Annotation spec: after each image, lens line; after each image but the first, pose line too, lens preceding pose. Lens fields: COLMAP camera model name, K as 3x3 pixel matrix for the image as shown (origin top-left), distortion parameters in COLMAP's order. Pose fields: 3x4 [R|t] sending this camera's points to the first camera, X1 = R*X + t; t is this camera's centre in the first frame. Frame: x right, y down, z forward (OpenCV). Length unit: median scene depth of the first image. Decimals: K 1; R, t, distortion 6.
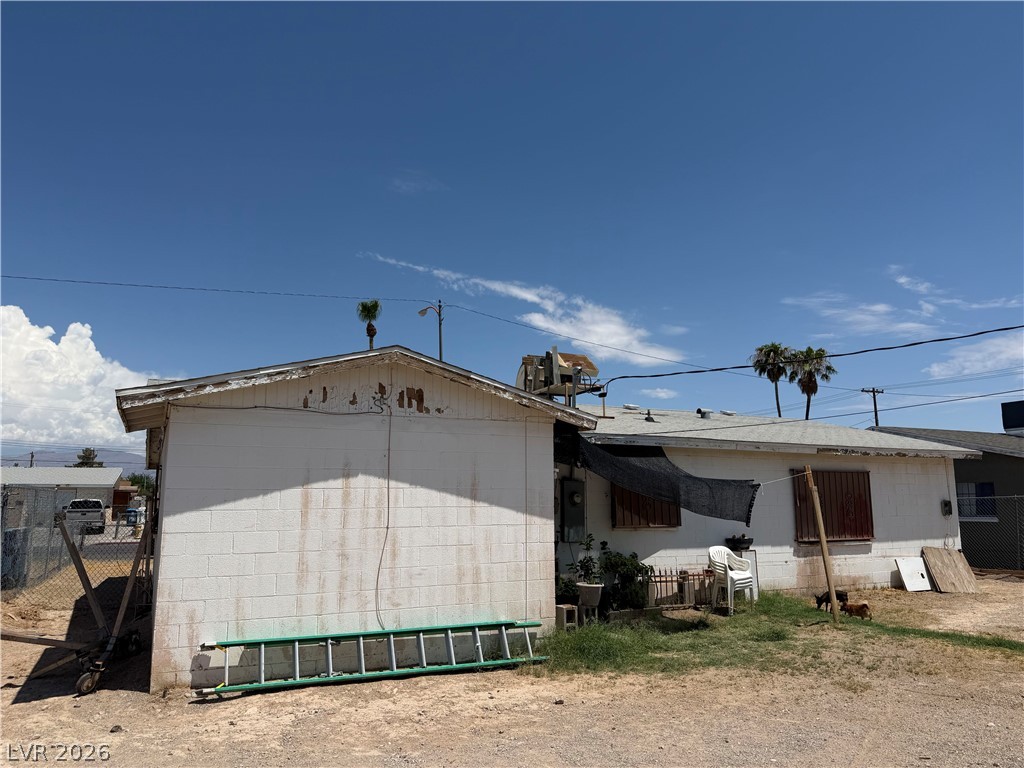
lens RADIAL K [[725.3, 0, 510.4], [0, 725.3, 378.8], [0, 0, 1]] dist [0.130730, -0.200790]
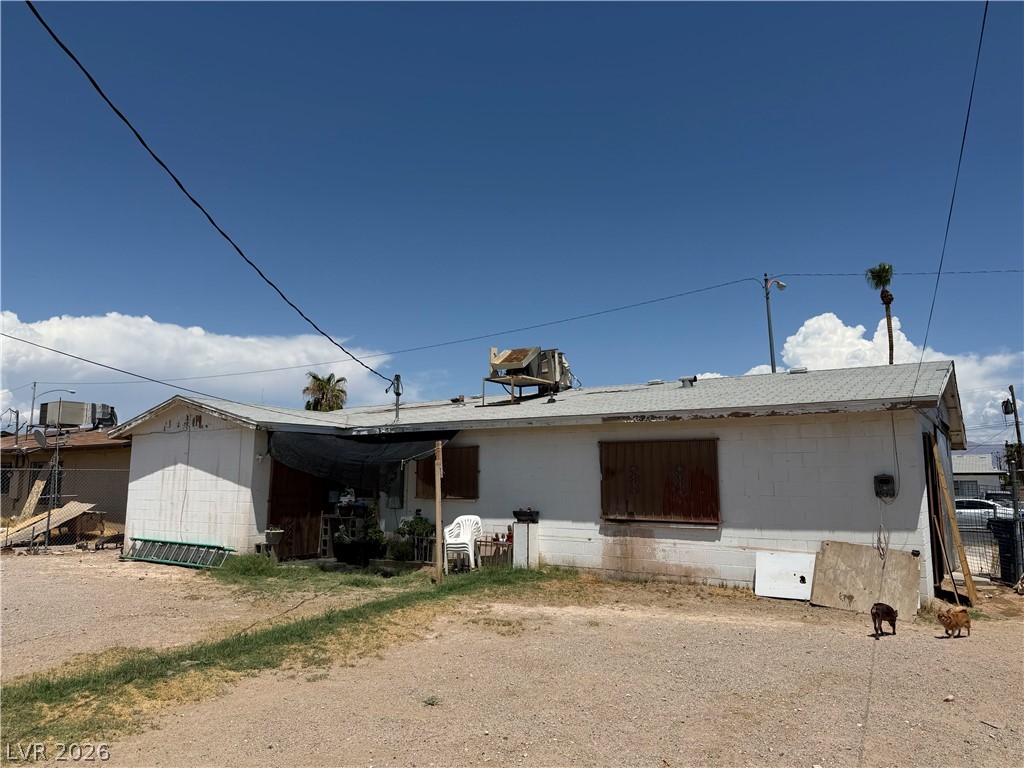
lens RADIAL K [[725.3, 0, 510.4], [0, 725.3, 378.8], [0, 0, 1]] dist [0.130730, -0.200790]
pose [[0.504124, -0.121200, -0.855085, 1.204594], [0.134671, 0.989024, -0.060788, 0.091070], [0.853067, -0.084511, 0.514913, 0.468118]]
